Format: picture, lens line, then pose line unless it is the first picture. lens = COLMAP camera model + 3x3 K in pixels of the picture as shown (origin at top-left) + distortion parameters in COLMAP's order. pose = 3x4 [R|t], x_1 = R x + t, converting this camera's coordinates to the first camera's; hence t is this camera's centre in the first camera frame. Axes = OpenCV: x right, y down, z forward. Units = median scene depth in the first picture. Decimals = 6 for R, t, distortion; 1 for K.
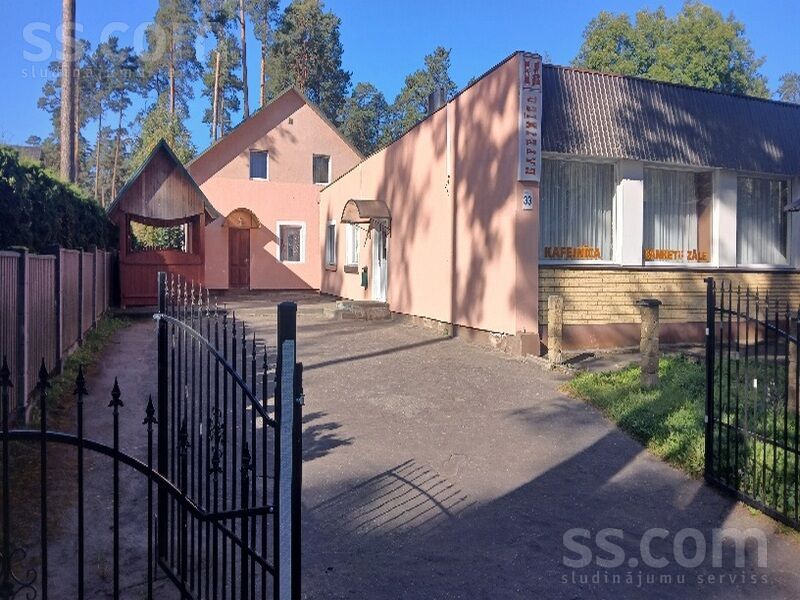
lens RADIAL K [[611.7, 0, 361.9], [0, 611.7, 278.8], [0, 0, 1]] dist [0.229984, -0.384211]
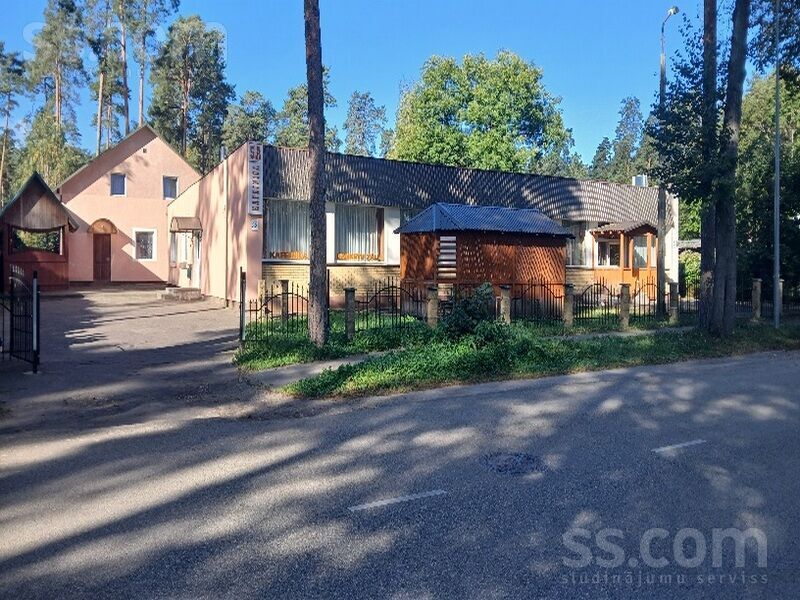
lens RADIAL K [[648.7, 0, 400.0], [0, 648.7, 300.0], [0, 0, 1]] dist [-0.000664, -0.008065]
pose [[0.985389, -0.009632, 0.170046, 0.189641], [0.003519, 0.999338, 0.036214, 0.009827], [-0.170282, -0.035087, 0.984771, -0.458693]]
